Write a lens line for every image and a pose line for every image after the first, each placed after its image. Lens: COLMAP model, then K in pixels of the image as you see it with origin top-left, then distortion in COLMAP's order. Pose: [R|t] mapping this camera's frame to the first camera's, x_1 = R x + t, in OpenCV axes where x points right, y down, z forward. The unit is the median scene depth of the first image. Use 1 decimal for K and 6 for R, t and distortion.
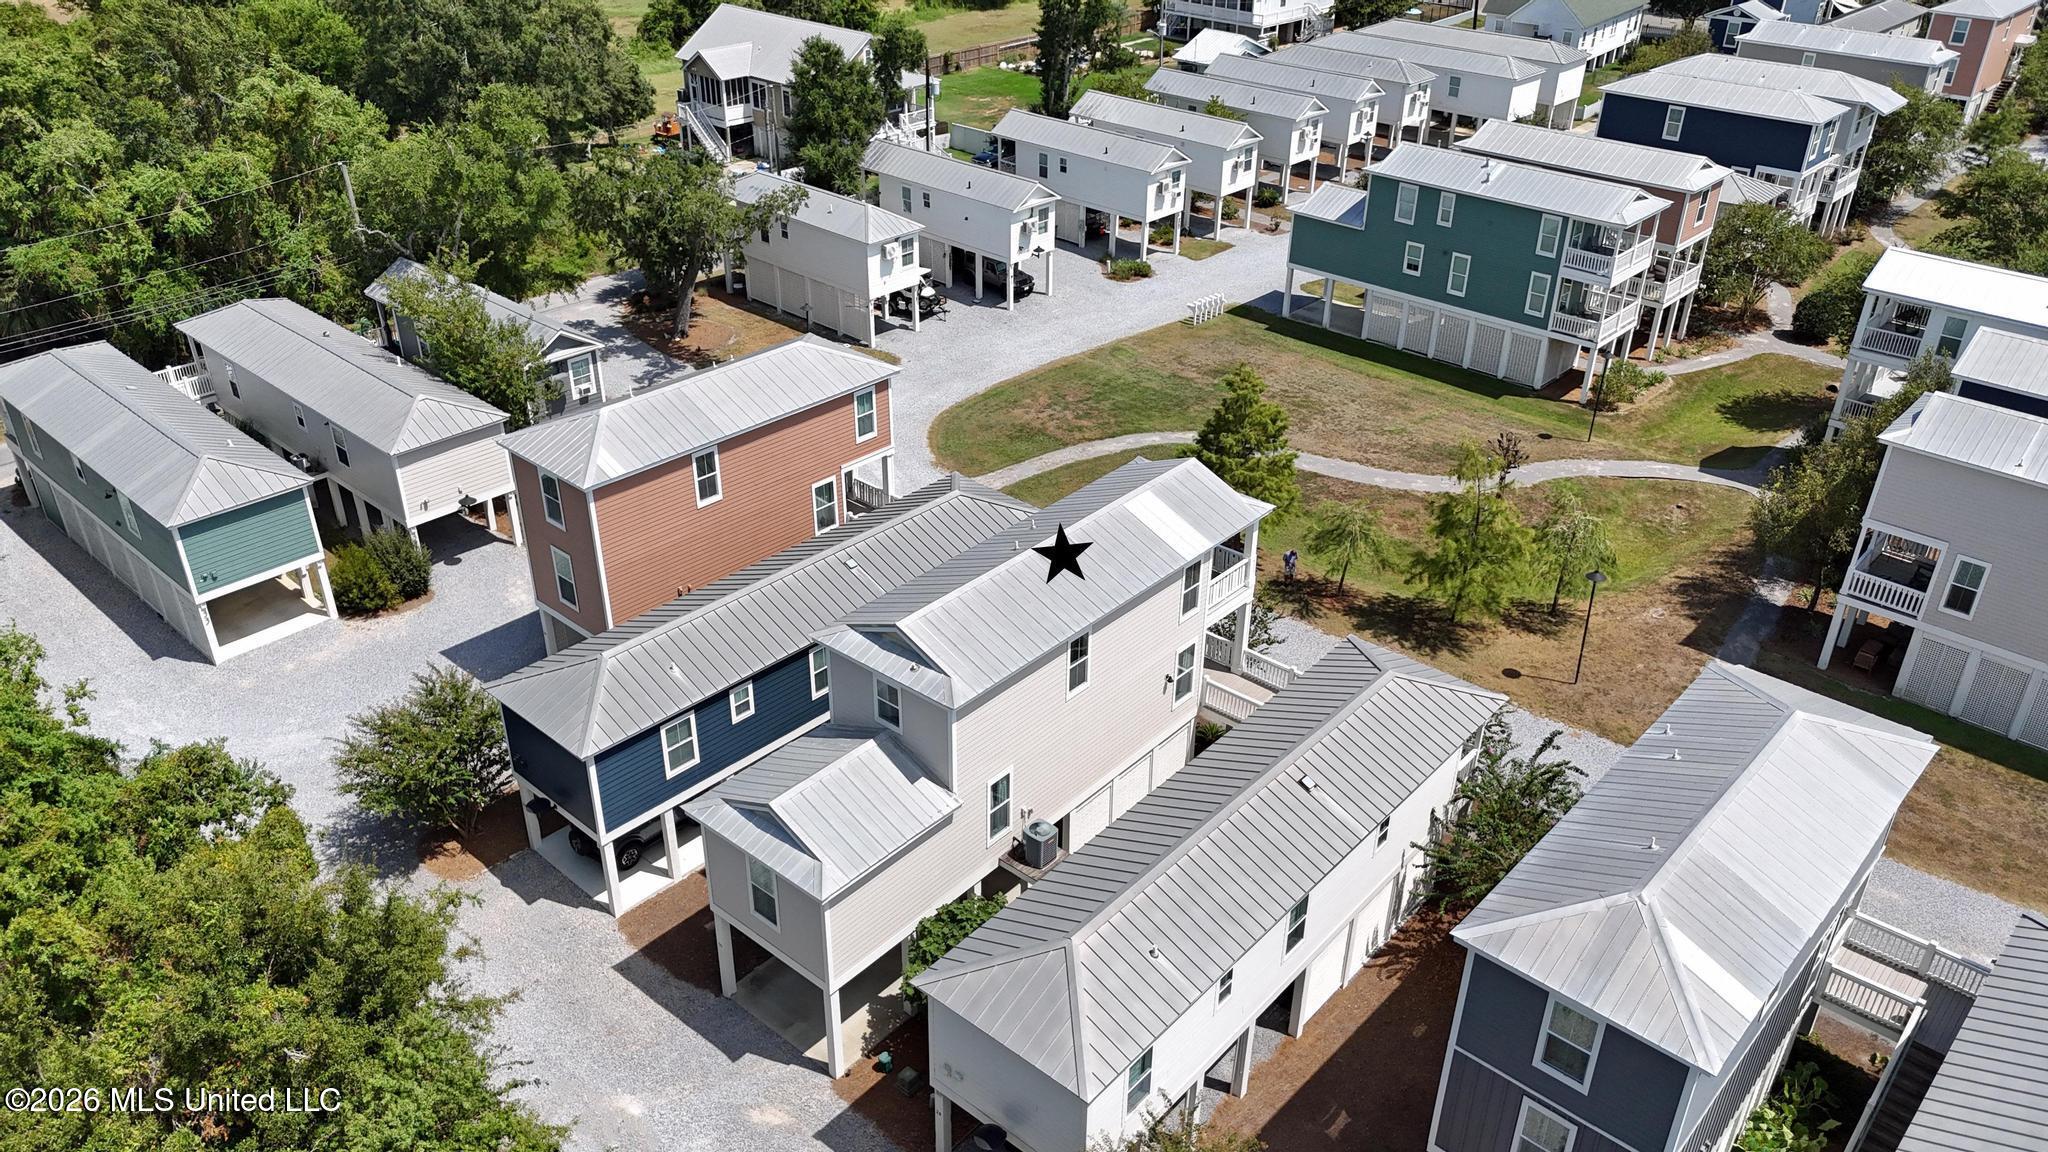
lens RADIAL K [[1514.7, 0, 1024.0], [0, 1514.7, 576.0], [0, 0, 1]] dist [0.057334, -0.054822]
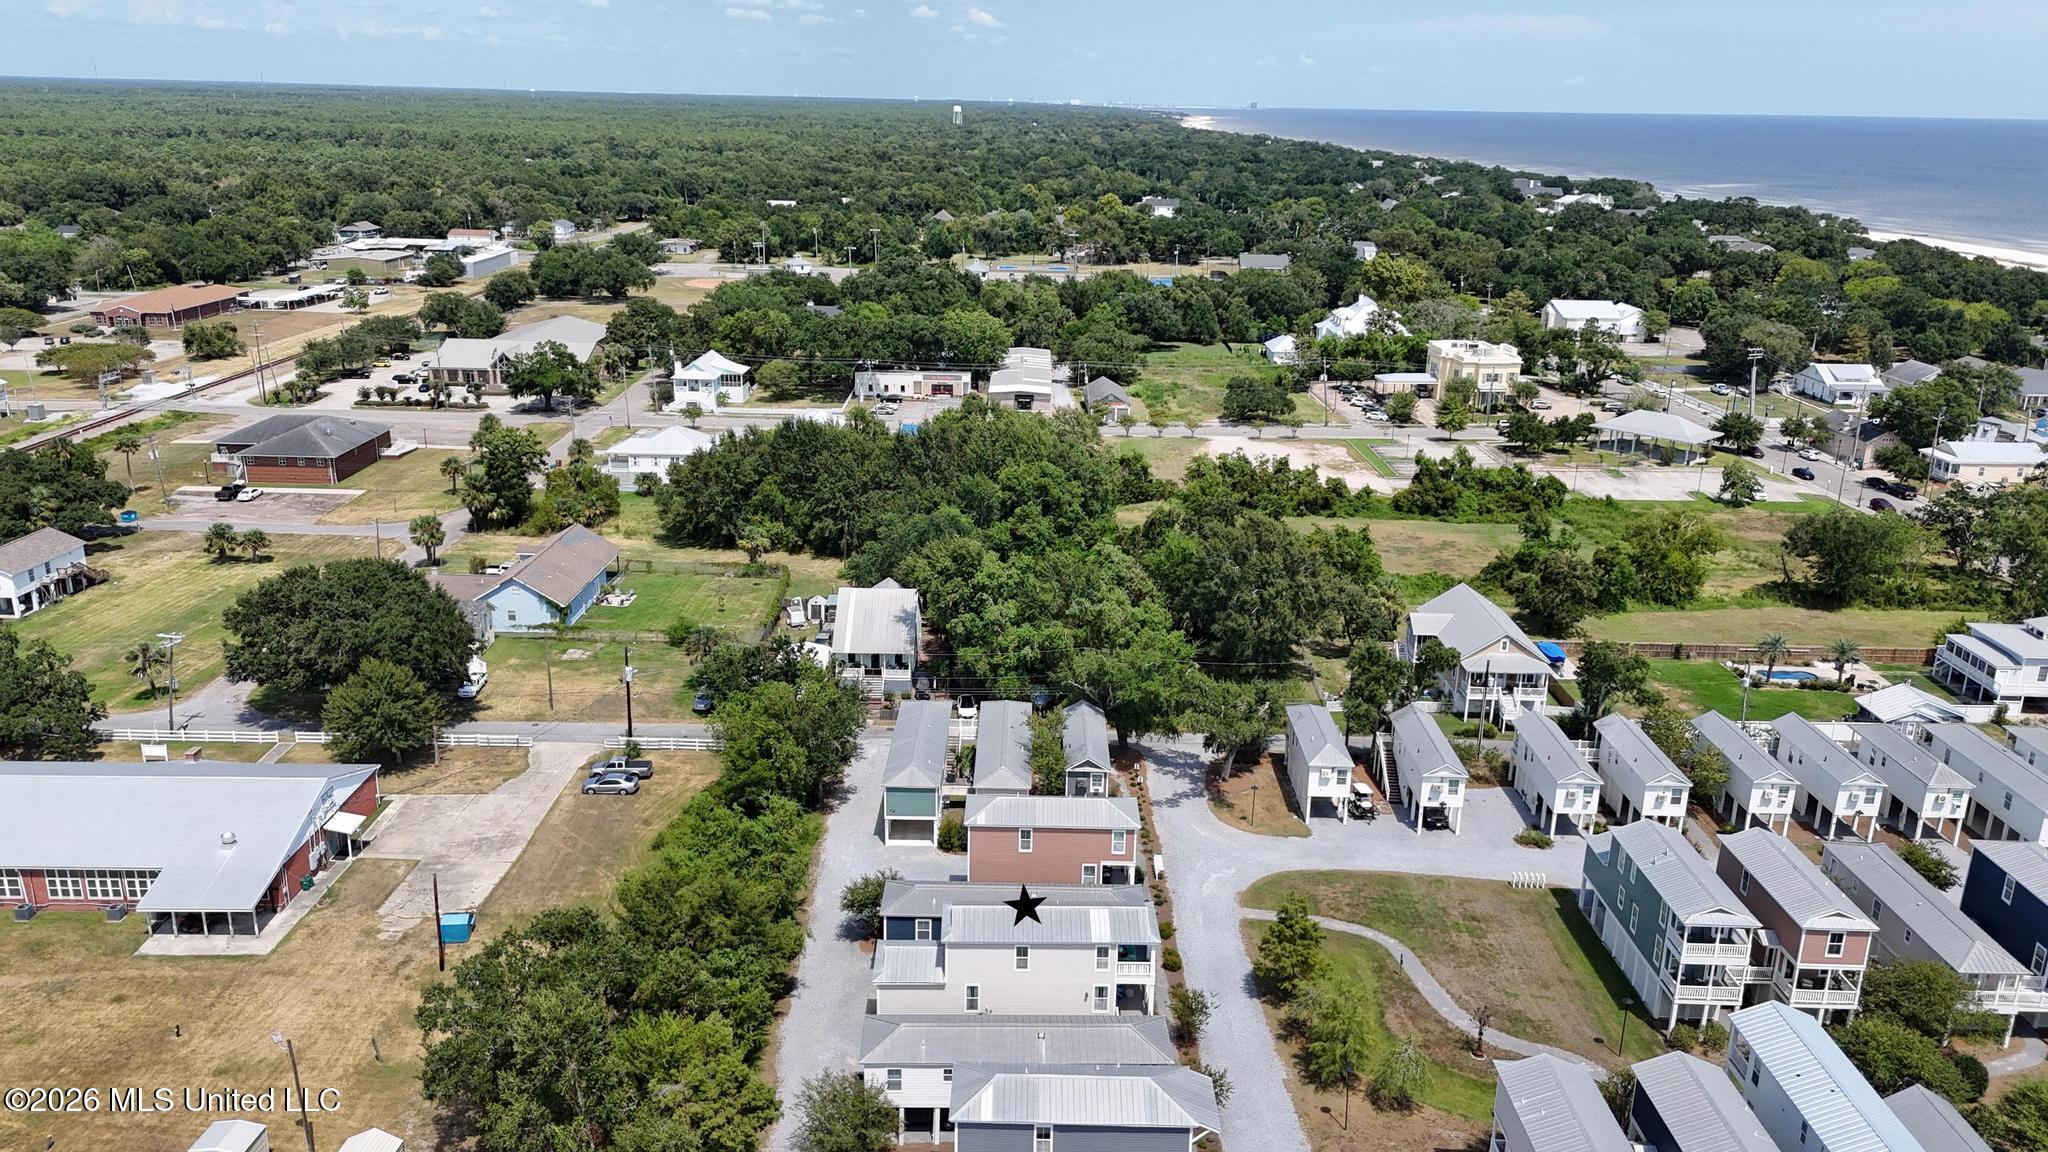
lens RADIAL K [[1514.7, 0, 1024.0], [0, 1514.7, 576.0], [0, 0, 1]] dist [0.057334, -0.054822]
pose [[0.669977, 0.226887, -0.706861, 1.021487], [-0.383959, 0.920816, -0.068363, -0.213855], [0.635379, 0.317207, 0.704041, -0.567753]]
